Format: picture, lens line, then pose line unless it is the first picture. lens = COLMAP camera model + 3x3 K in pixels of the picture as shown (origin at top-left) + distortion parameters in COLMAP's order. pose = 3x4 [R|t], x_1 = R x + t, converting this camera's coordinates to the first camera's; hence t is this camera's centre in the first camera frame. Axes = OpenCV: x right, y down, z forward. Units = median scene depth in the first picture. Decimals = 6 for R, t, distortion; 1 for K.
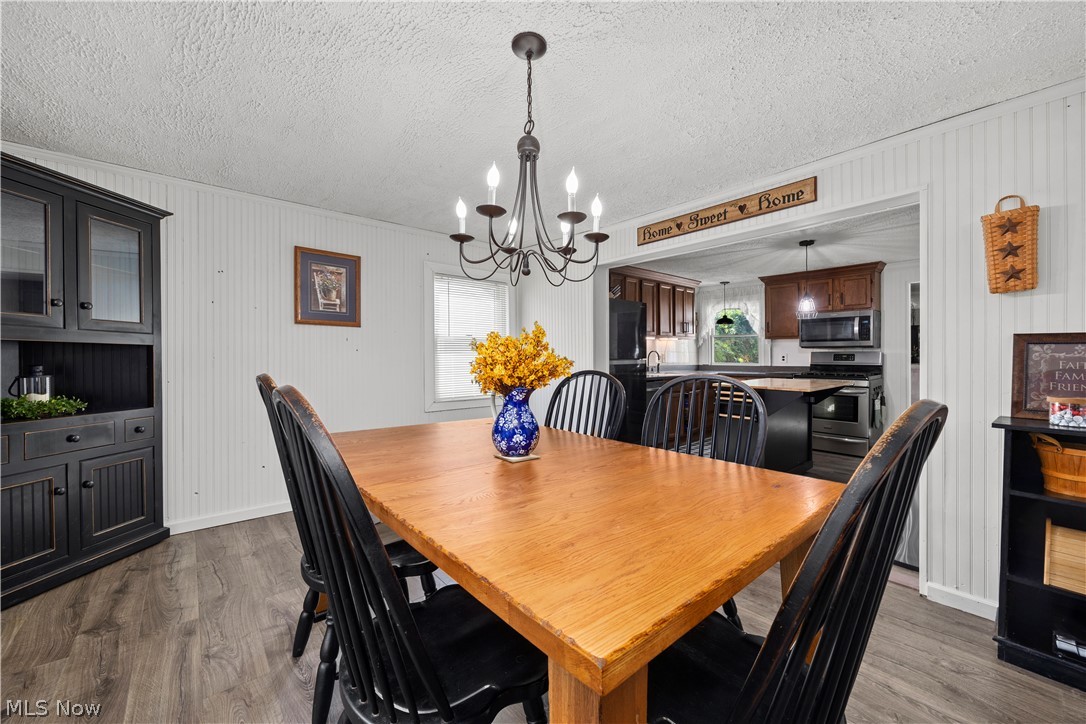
lens RADIAL K [[419.9, 0, 543.0], [0, 419.9, 362.0], [0, 0, 1]] dist [-0.002106, -0.000287]
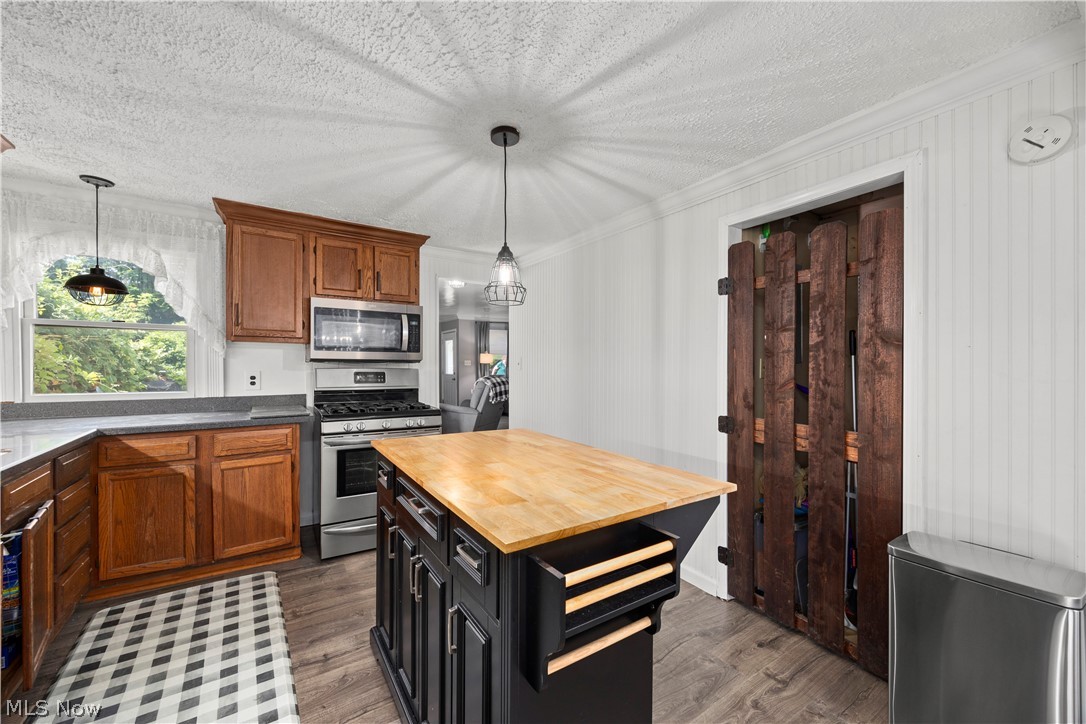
lens RADIAL K [[419.9, 0, 543.0], [0, 419.9, 362.0], [0, 0, 1]] dist [-0.002106, -0.000287]
pose [[0.130002, 0.009262, 0.991470, 0.146118], [0.006945, 0.999923, -0.010252, -0.027157], [-0.991489, 0.008219, 0.129928, 0.700160]]
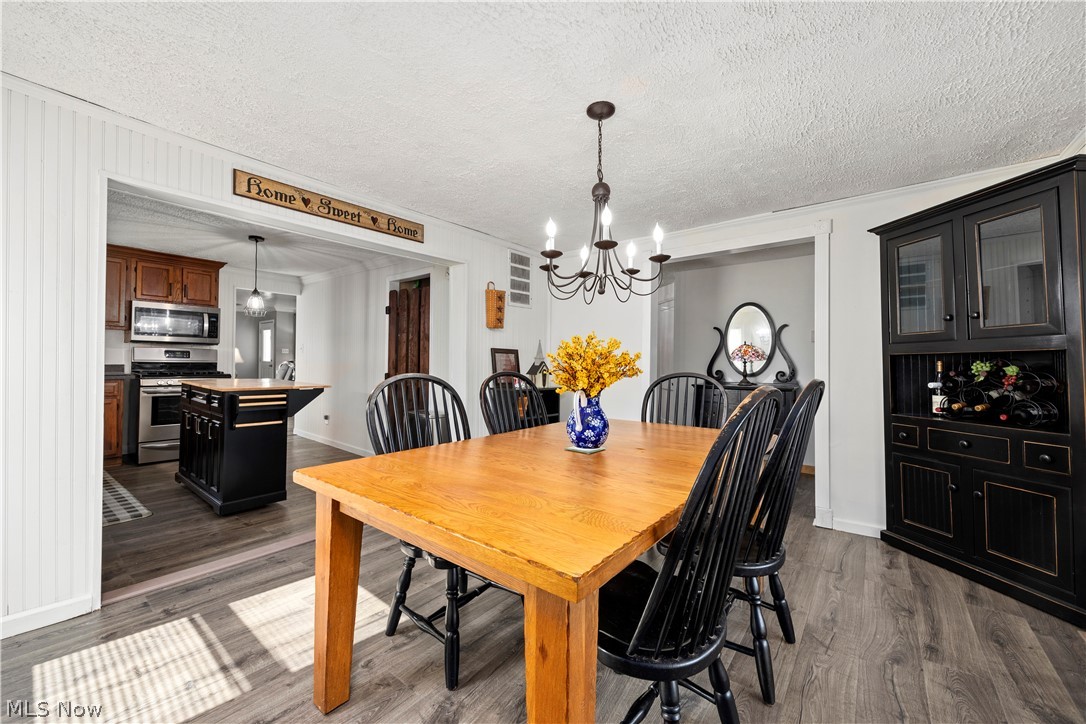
lens RADIAL K [[424.3, 0, 543.5], [0, 424.3, 353.6], [0, 0, 1]] dist [-0.000379, -0.000161]
pose [[-0.192690, 0.016608, 0.981119, -0.365133], [-0.006157, 0.999817, -0.018134, -0.000668], [-0.981240, -0.009535, -0.192553, 0.410772]]
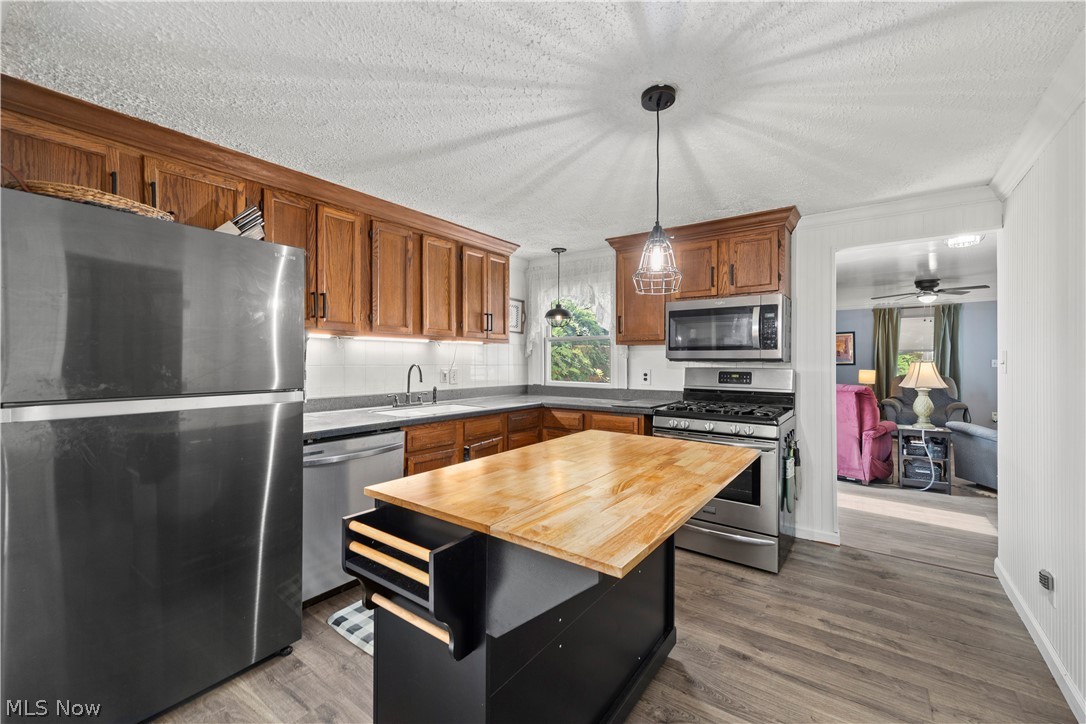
lens RADIAL K [[440.7, 0, 543.7], [0, 440.7, 365.5], [0, 0, 1]] dist [0.007831, 0.000025]
pose [[0.975080, 0.004410, 0.221808, 0.339621], [-0.003445, 0.999983, -0.004736, -0.025469], [-0.221825, 0.003854, 0.975079, 0.485198]]
